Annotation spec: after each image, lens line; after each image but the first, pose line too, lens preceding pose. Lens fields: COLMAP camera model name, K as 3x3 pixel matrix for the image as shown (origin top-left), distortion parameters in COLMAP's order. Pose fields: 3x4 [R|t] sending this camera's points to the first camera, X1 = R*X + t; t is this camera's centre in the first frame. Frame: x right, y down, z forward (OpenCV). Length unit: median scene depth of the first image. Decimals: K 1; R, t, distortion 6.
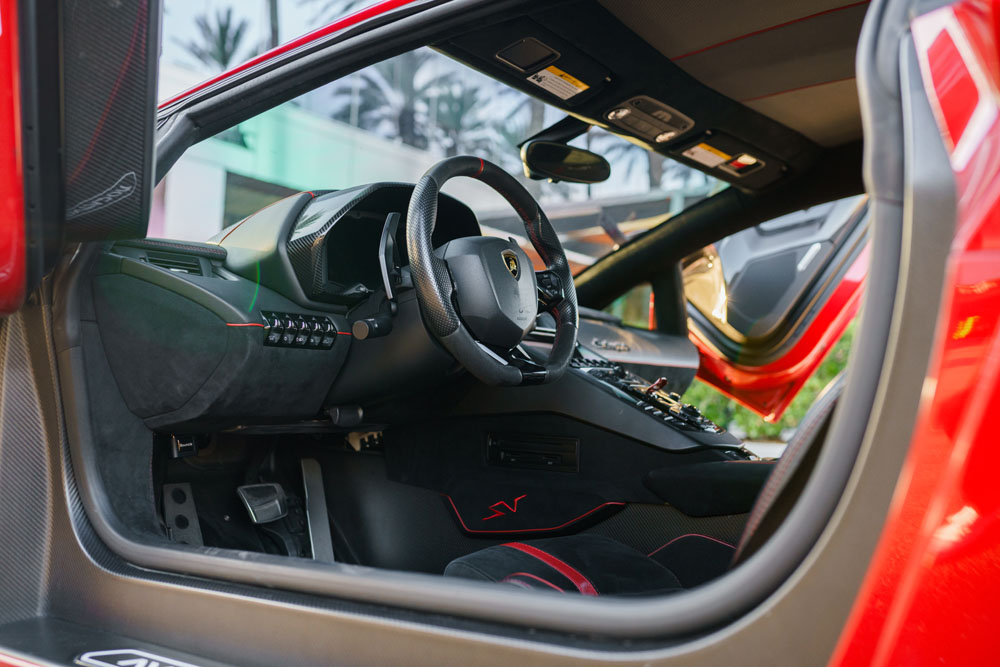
lens RADIAL K [[970.5, 0, 500.0], [0, 970.5, 333.5], [0, 0, 1]] dist [-0.028386, 0.024476]
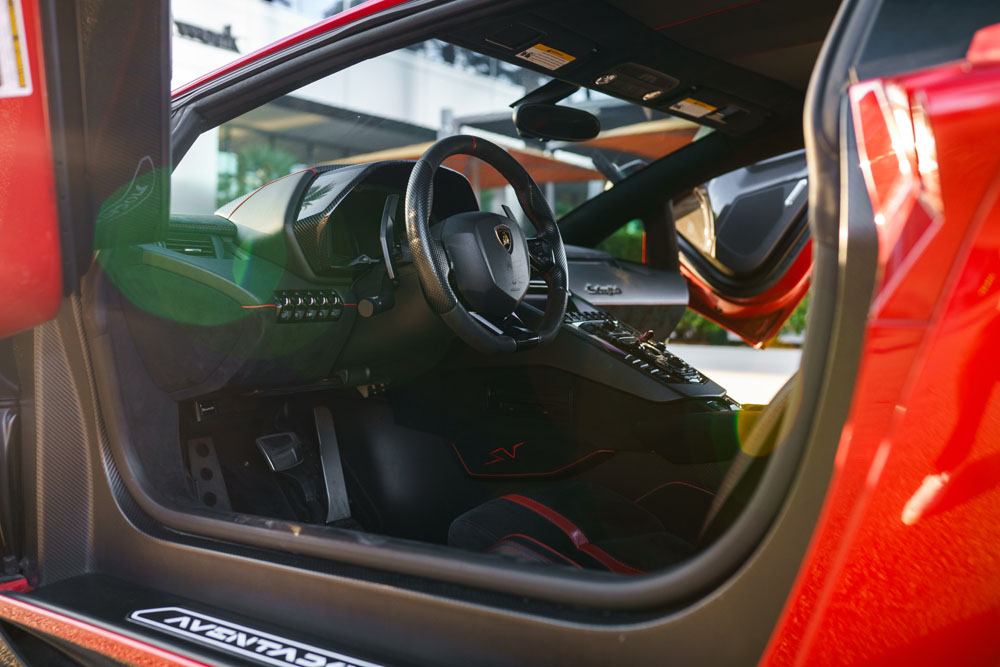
lens RADIAL K [[970.5, 0, 500.0], [0, 970.5, 333.5], [0, 0, 1]] dist [-0.028386, 0.024476]
pose [[0.999738, -0.022582, -0.003826, 0.007703], [0.022859, 0.994148, 0.105576, -0.071517], [0.001419, -0.105635, 0.994404, -0.063911]]
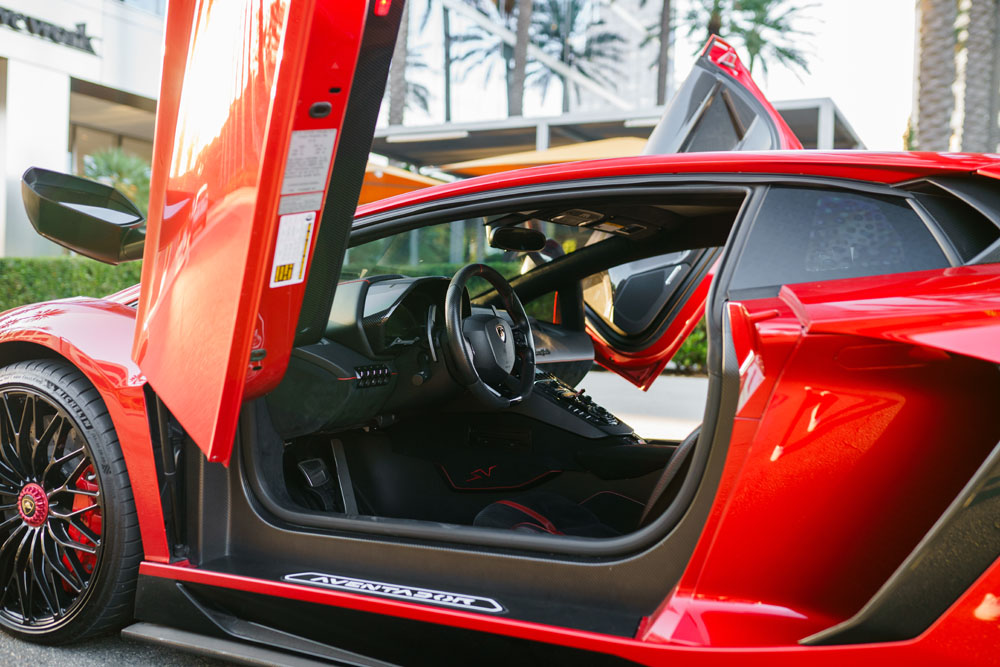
lens RADIAL K [[1012.5, 0, 502.6], [0, 1012.5, 344.8], [0, 0, 1]] dist [-0.026555, 0.003602]
pose [[0.988223, -0.008617, 0.152780, -0.219019], [-0.007985, 0.994149, 0.107718, -0.209298], [-0.152814, -0.107670, 0.982372, -0.600009]]
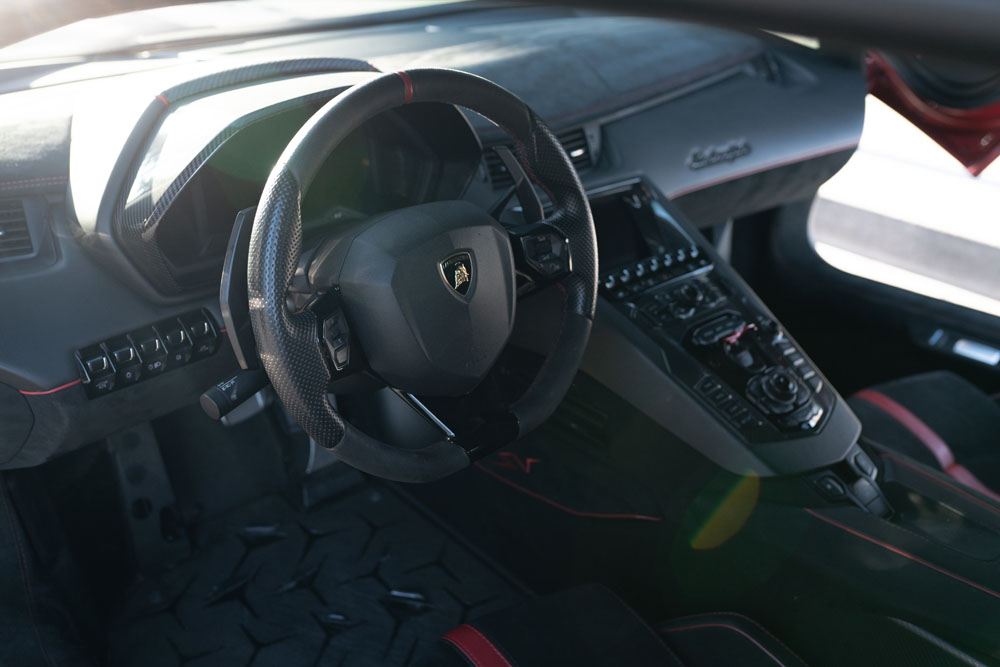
lens RADIAL K [[970.5, 0, 500.0], [0, 970.5, 333.5], [0, 0, 1]] dist [-0.028386, 0.024476]
pose [[0.978700, 0.073441, -0.191709, 0.136908], [0.033424, 0.864360, 0.501761, -0.301812], [0.202556, -0.497481, 0.843495, 0.431034]]
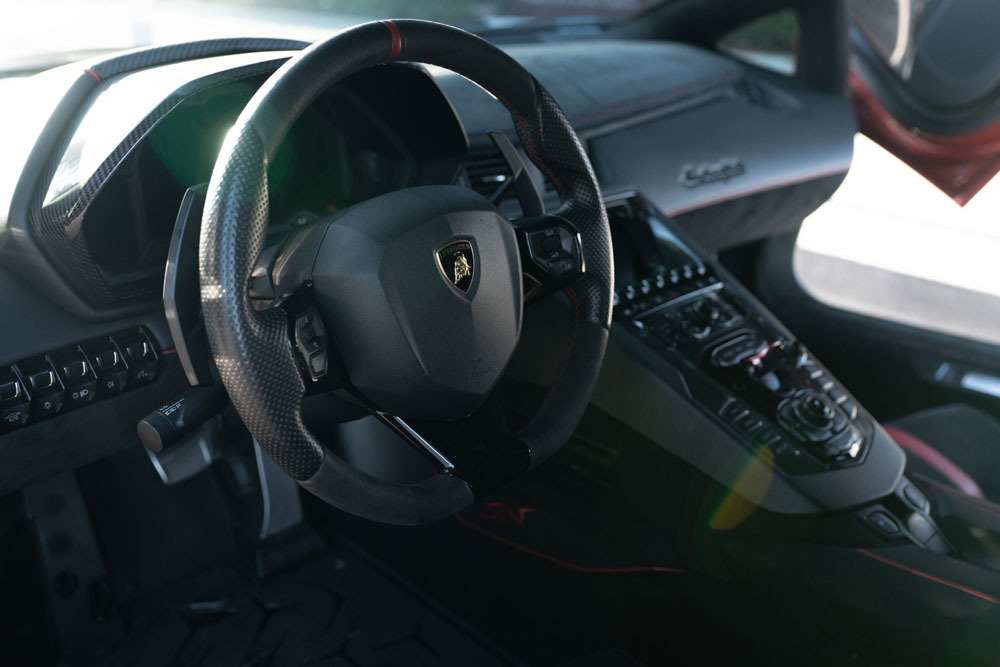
lens RADIAL K [[970.5, 0, 500.0], [0, 970.5, 333.5], [0, 0, 1]] dist [-0.028386, 0.024476]
pose [[0.989685, 0.038406, -0.138020, 0.090506], [0.025163, 0.901820, 0.431379, -0.224809], [0.141036, -0.430402, 0.891551, 0.490635]]
